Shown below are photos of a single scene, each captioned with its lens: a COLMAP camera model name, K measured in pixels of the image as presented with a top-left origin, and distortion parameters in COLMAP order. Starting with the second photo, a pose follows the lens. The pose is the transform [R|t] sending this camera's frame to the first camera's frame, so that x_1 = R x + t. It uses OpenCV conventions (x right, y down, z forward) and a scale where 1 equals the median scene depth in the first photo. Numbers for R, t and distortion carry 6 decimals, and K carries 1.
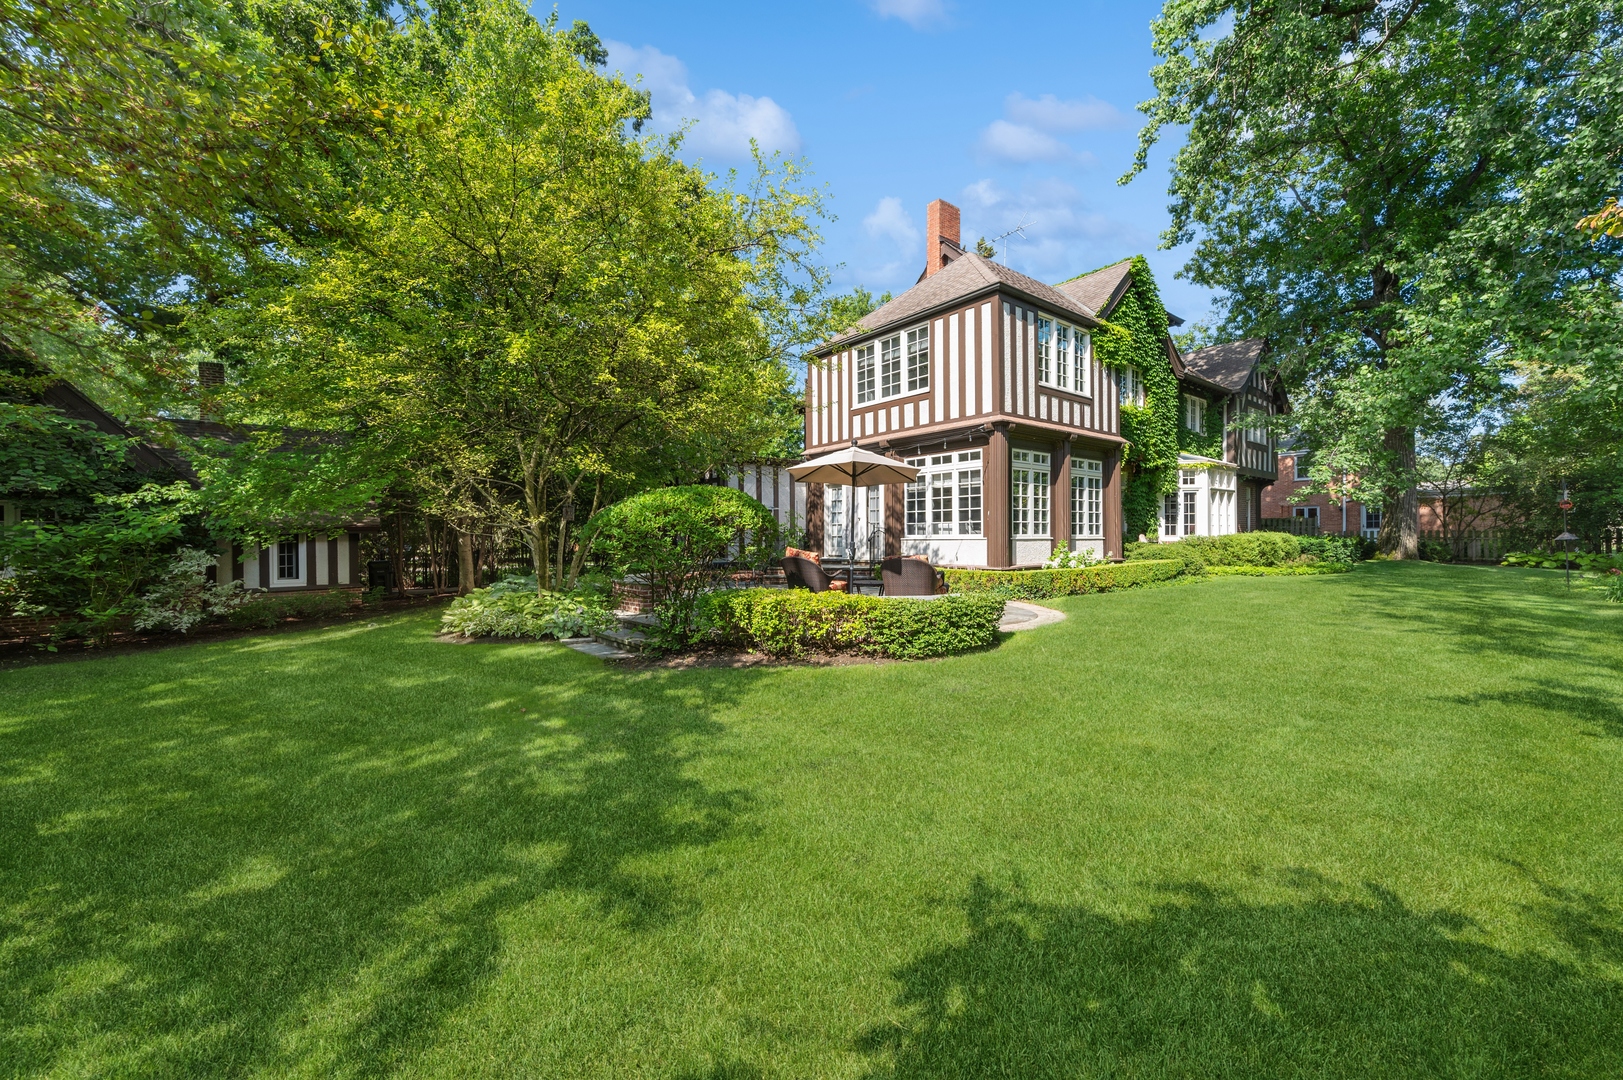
lens RADIAL K [[623.7, 0, 809.3], [0, 623.7, 535.8], [0, 0, 1]] dist [-0.001030, -0.000151]
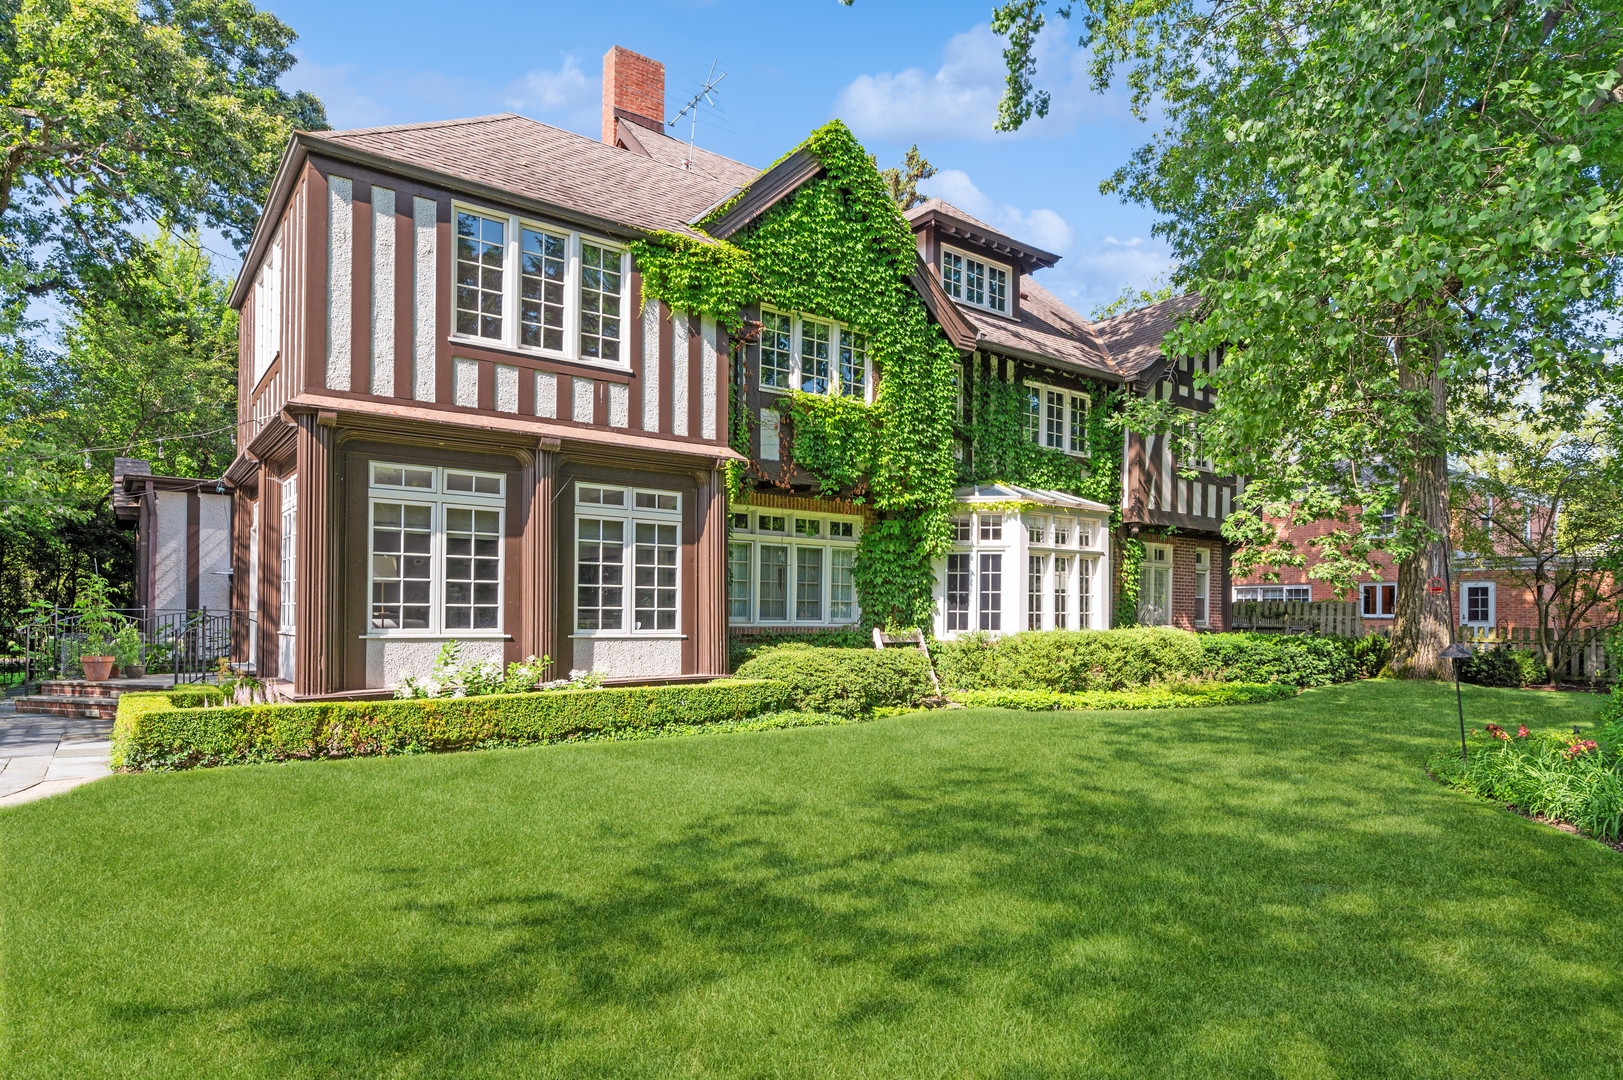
lens RADIAL K [[957.5, 0, 788.1], [0, 957.5, 615.0], [0, 0, 1]] dist [-0.002543, 0.000761]
pose [[0.999888, 0.004618, -0.014220, 0.442166], [-0.004777, 0.999926, -0.011167, -0.004666], [0.014168, 0.011234, 0.999837, 0.141711]]
